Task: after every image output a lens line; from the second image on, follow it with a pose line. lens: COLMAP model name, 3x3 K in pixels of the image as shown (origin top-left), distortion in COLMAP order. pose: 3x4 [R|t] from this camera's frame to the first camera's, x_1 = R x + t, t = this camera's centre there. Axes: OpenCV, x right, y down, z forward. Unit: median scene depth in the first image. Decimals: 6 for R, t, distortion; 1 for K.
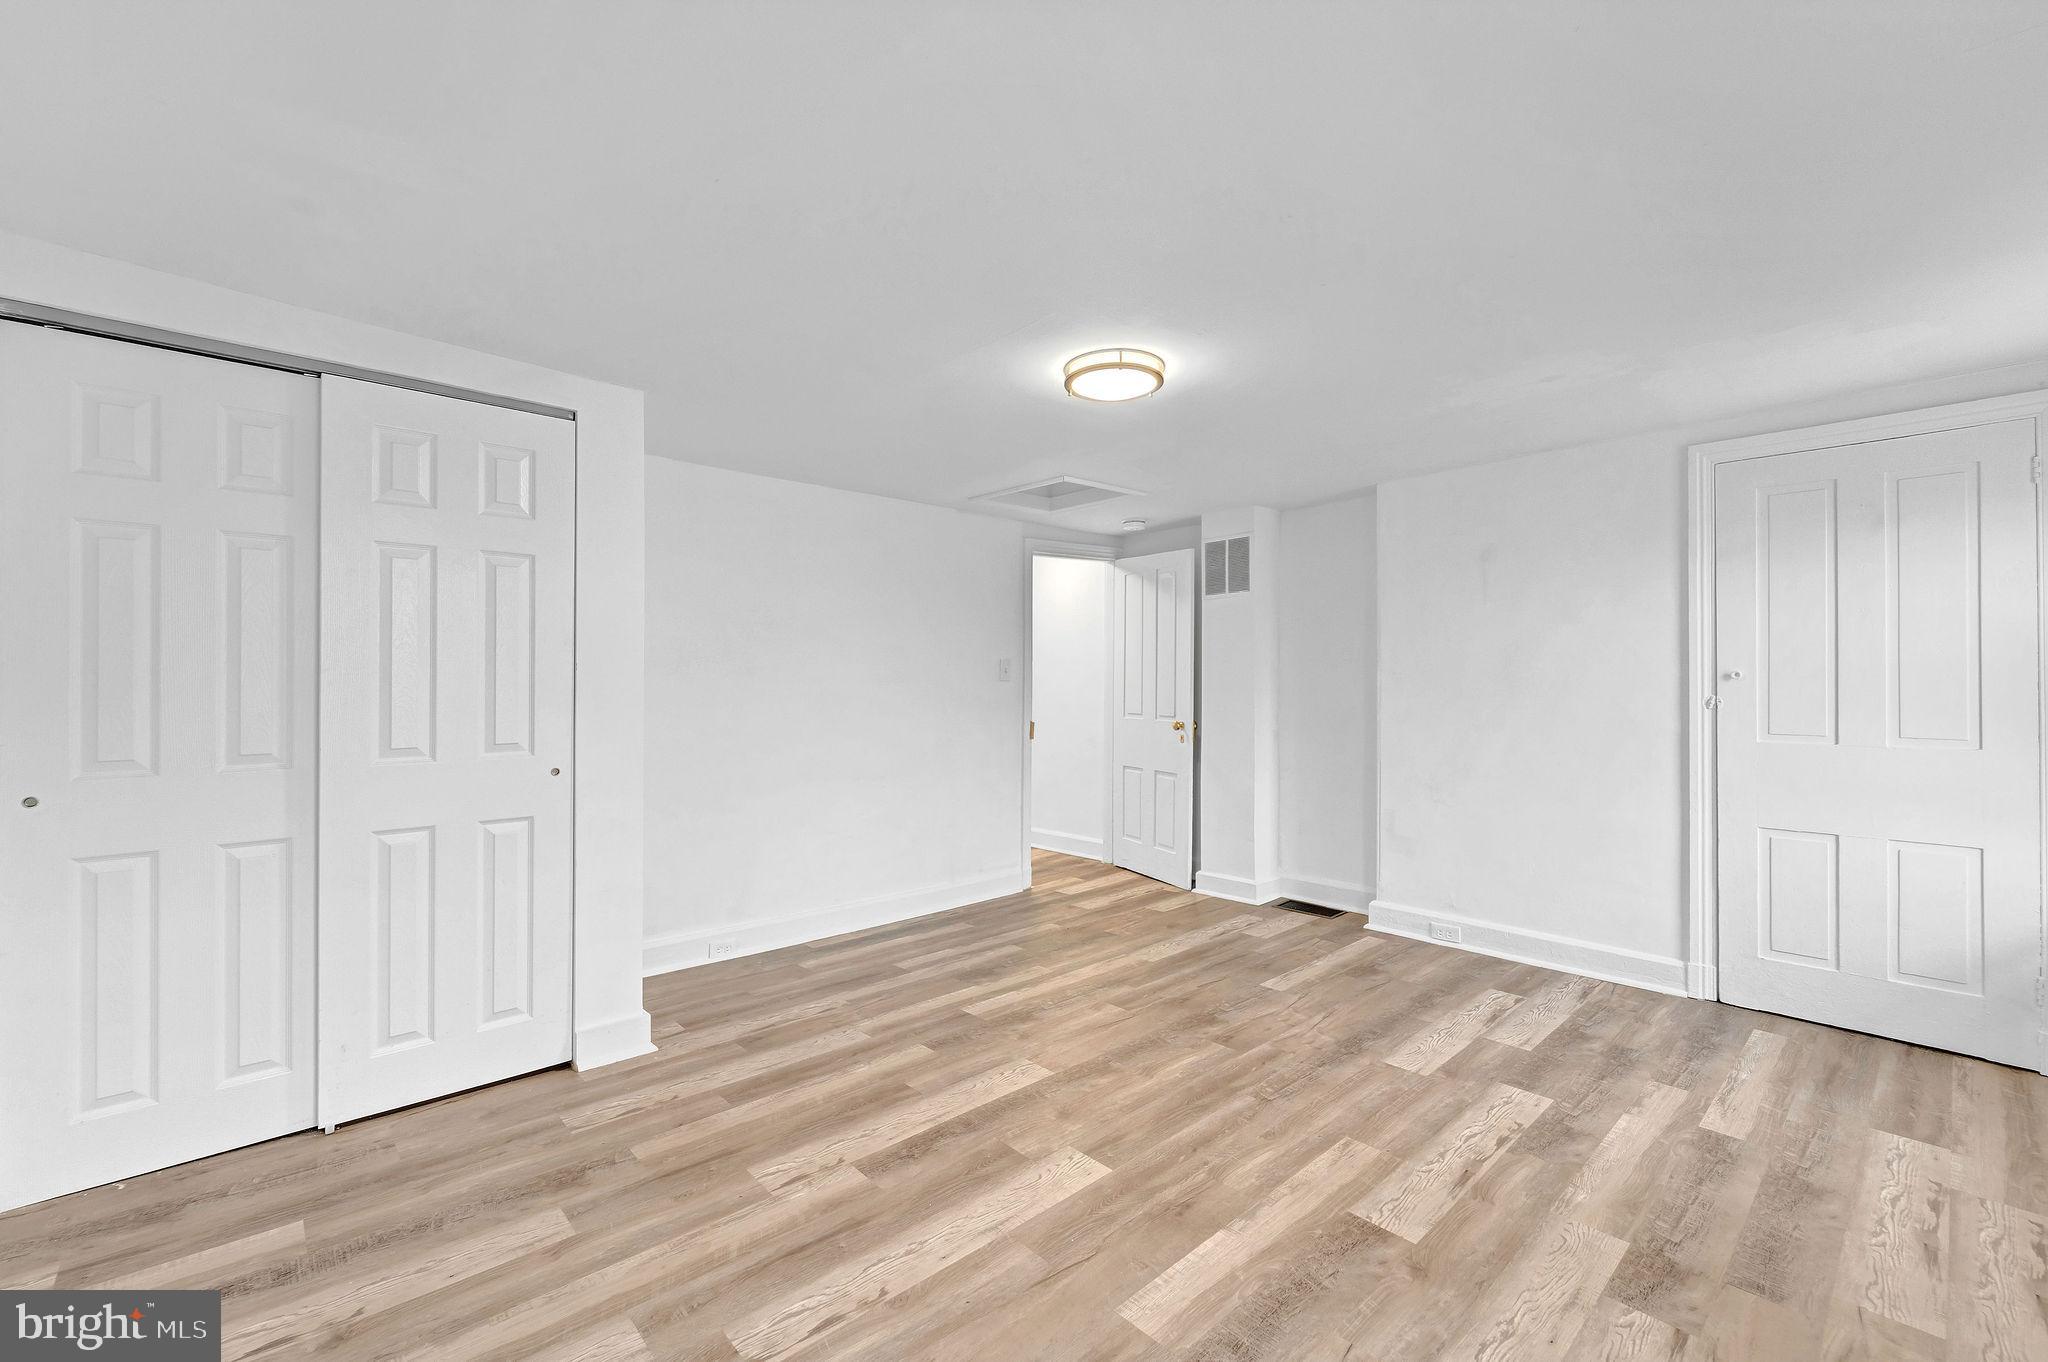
lens RADIAL K [[866.3, 0, 1021.9], [0, 866.3, 681.4], [0, 0, 1]] dist [-0.005218, -0.001041]
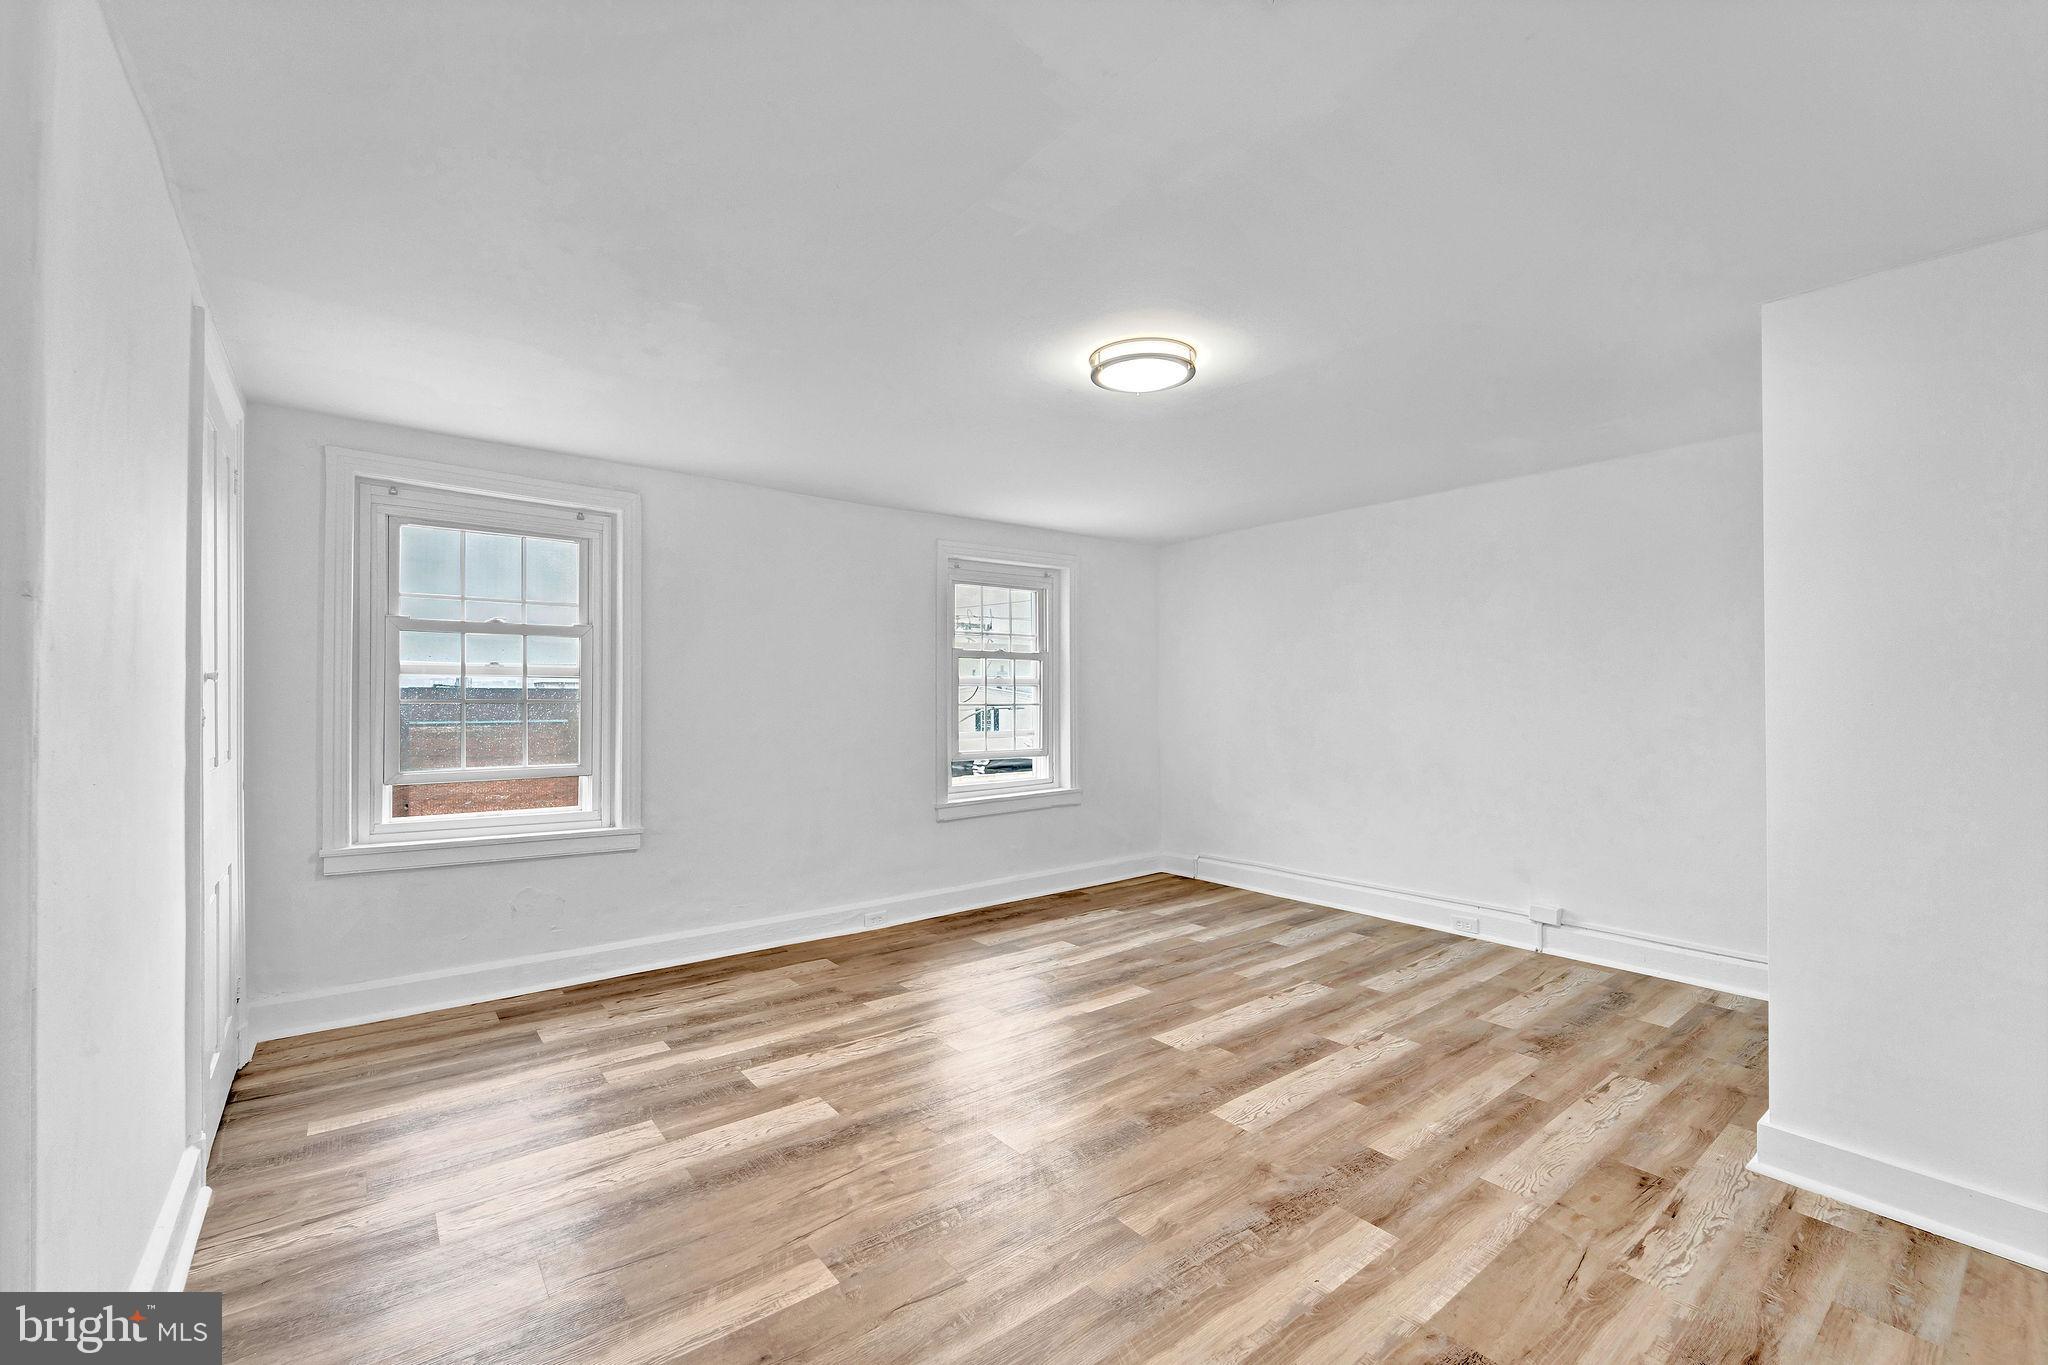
lens RADIAL K [[860.9, 0, 1010.4], [0, 860.9, 694.4], [0, 0, 1]] dist [-0.002485, -0.001459]
pose [[-0.996260, 0.001724, 0.086393, 0.190362], [0.001242, 0.999983, -0.005630, 0.014844], [-0.086401, -0.005502, -0.996245, 2.172806]]
